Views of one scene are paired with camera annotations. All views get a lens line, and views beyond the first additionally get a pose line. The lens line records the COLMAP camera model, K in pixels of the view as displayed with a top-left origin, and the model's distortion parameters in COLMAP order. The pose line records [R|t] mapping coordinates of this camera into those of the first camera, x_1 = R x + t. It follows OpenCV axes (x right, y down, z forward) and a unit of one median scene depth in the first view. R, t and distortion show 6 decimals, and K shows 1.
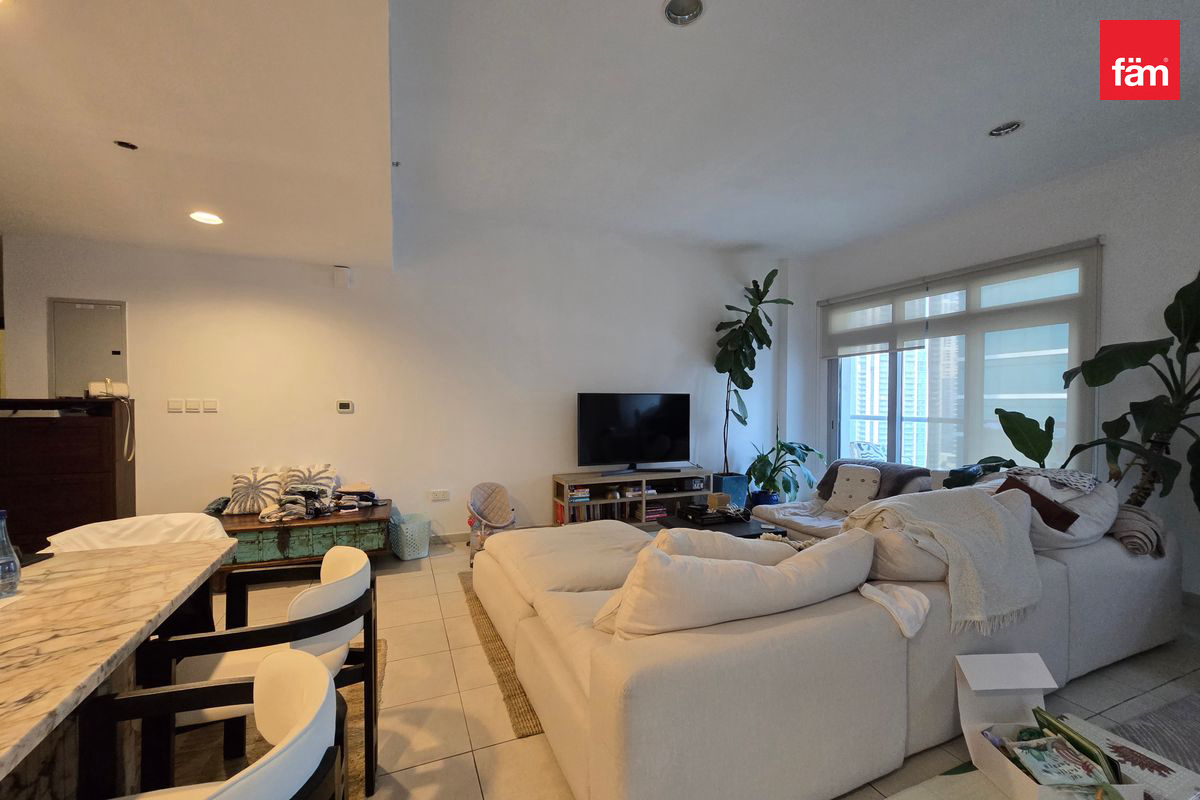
lens RADIAL K [[491.8, 0, 600.9], [0, 491.8, 404.5], [0, 0, 1]] dist [0.003552, 0.001052]
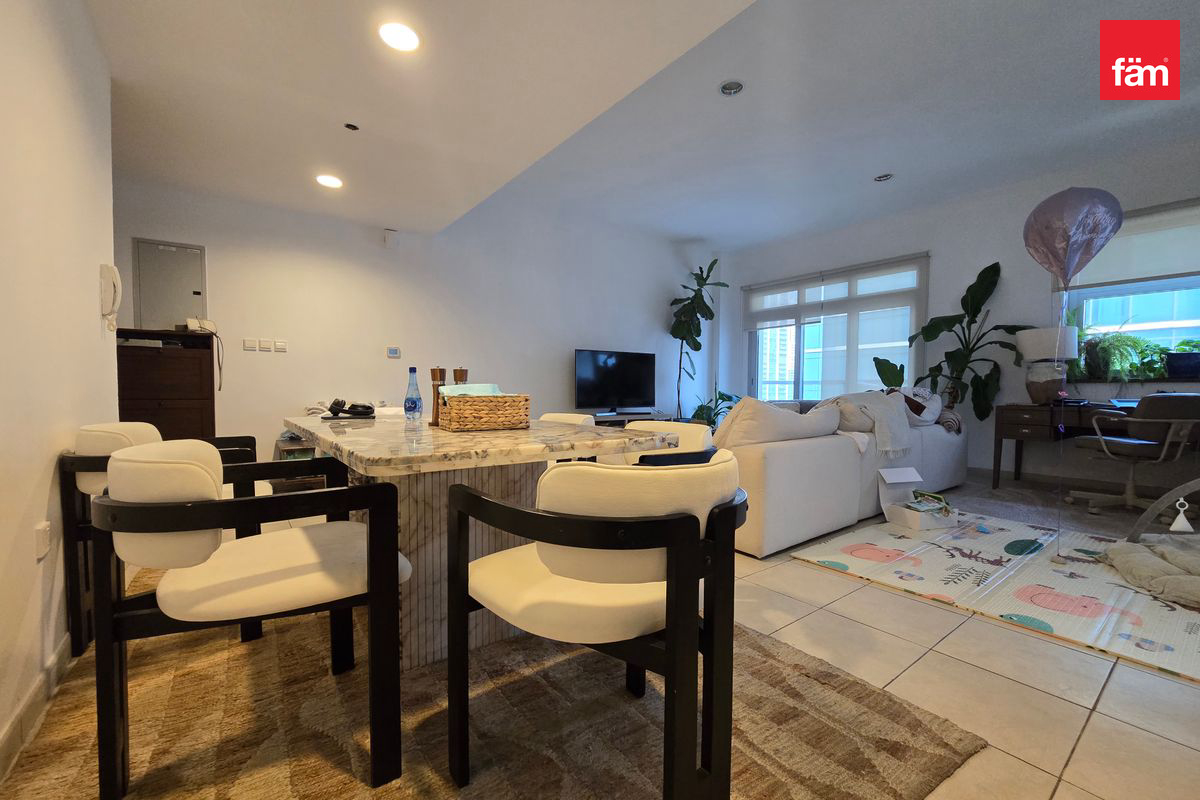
lens RADIAL K [[491.8, 0, 599.1], [0, 491.8, 400.9], [0, 0, 1]] dist [0.003552, 0.001052]
pose [[0.970385, -0.001478, 0.241558, -0.326855], [-0.003106, 0.999822, 0.018597, 0.094590], [-0.241542, -0.018796, 0.970208, -0.236865]]
